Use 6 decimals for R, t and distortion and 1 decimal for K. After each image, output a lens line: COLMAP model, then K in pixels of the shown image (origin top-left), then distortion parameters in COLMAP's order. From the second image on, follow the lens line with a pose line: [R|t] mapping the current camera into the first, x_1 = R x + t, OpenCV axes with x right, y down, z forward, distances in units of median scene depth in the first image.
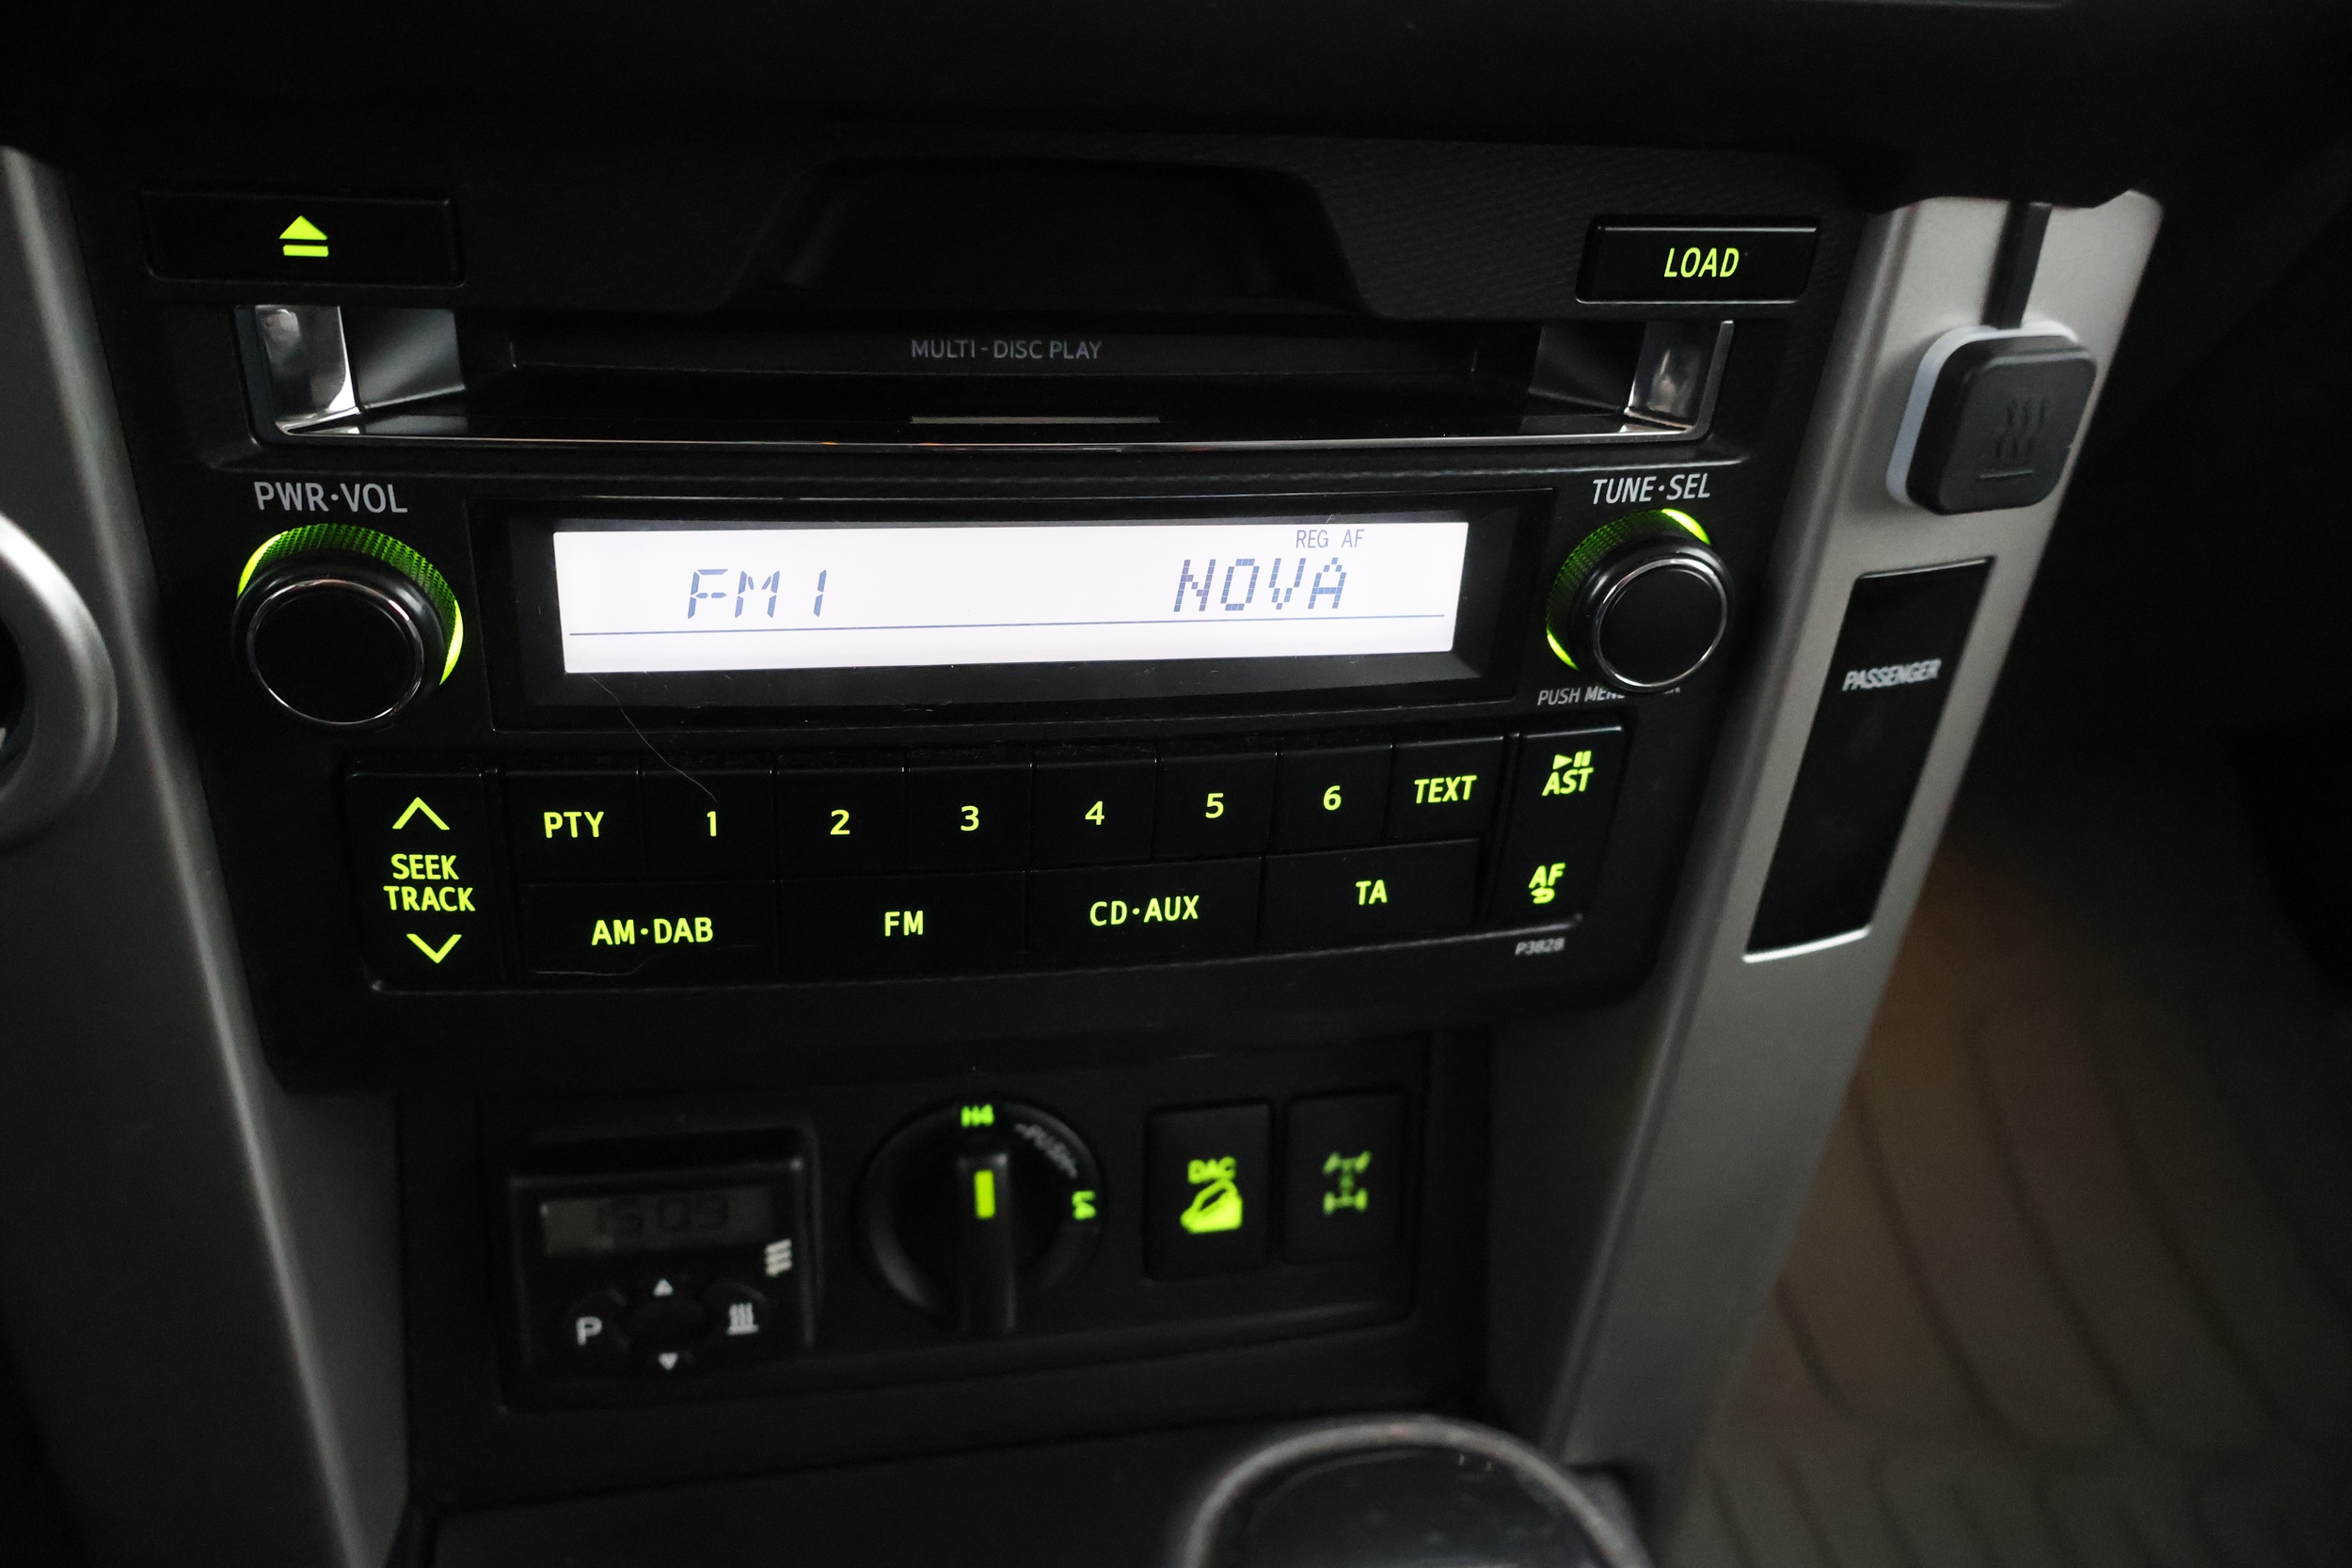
lens RADIAL K [[1989.2, 0, 1176.8], [0, 1989.2, 783.2], [0, 0, 1]] dist [0.009989, -0.009491]
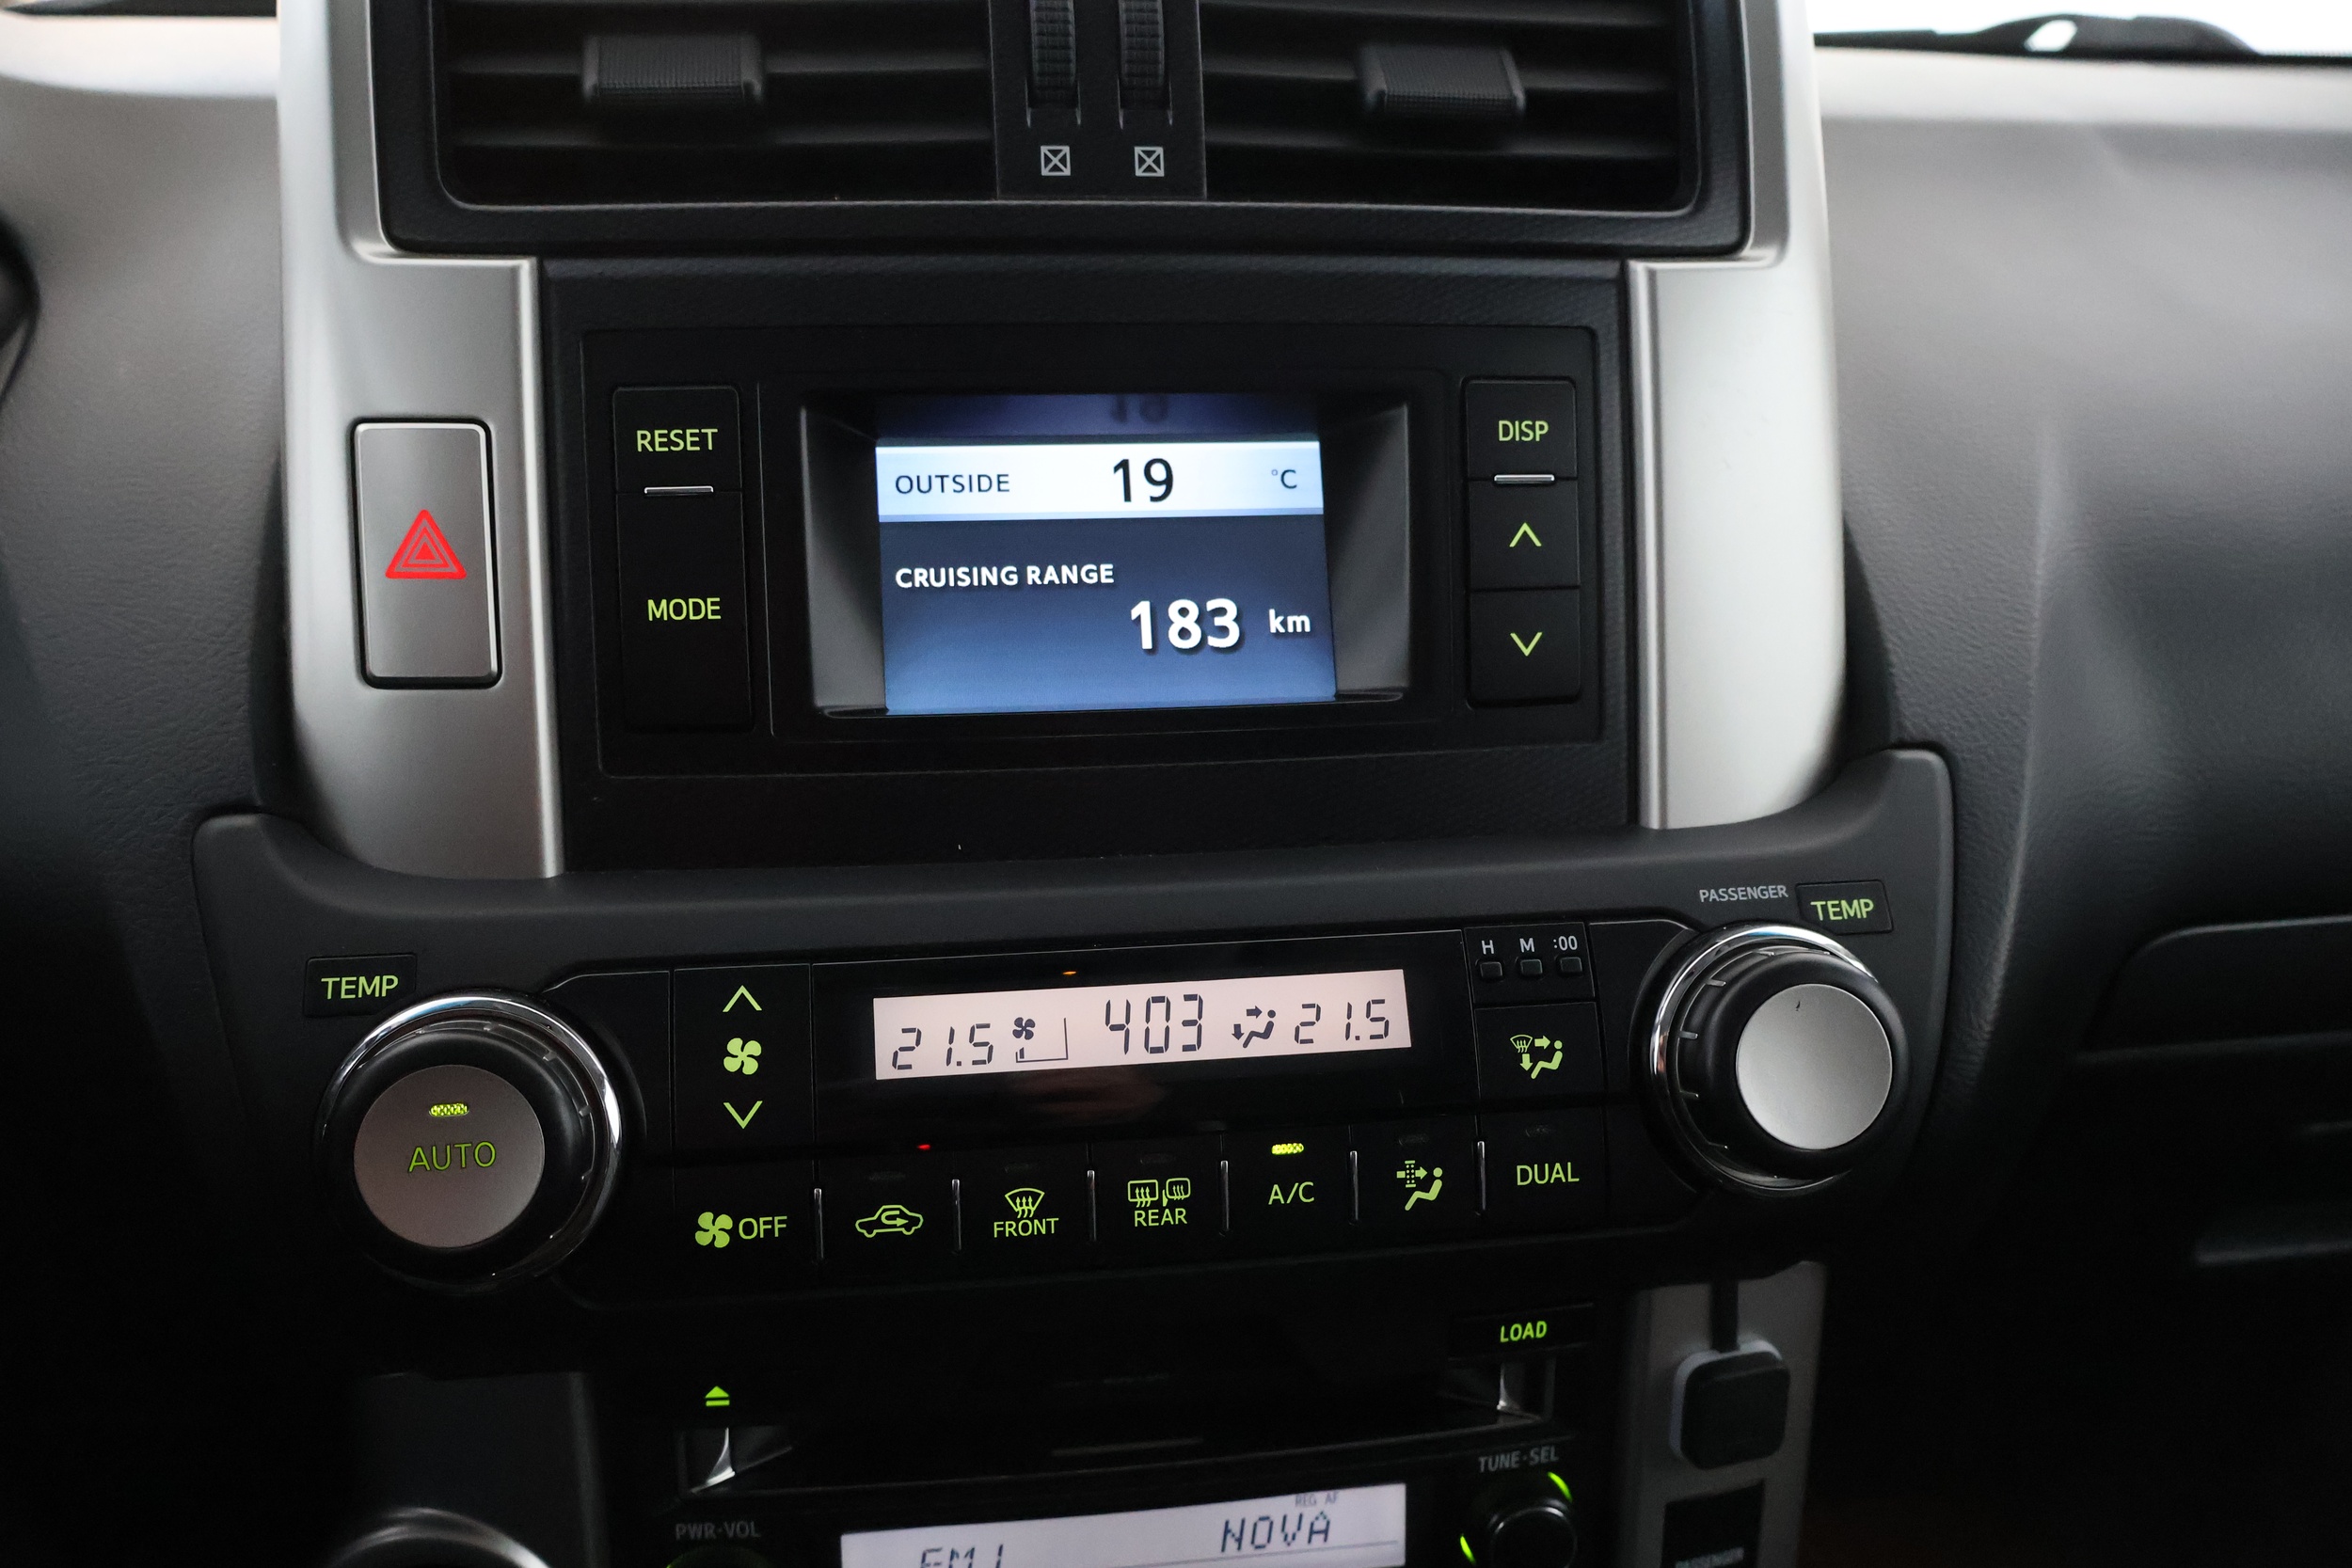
lens RADIAL K [[1989.2, 0, 1171.5], [0, 1989.2, 783.5], [0, 0, 1]] dist [0.009989, -0.009491]
pose [[0.995429, -0.063729, -0.071135, 0.111442], [0.040250, 0.955367, -0.292665, -0.209859], [0.086611, 0.288464, 0.953565, -0.689173]]
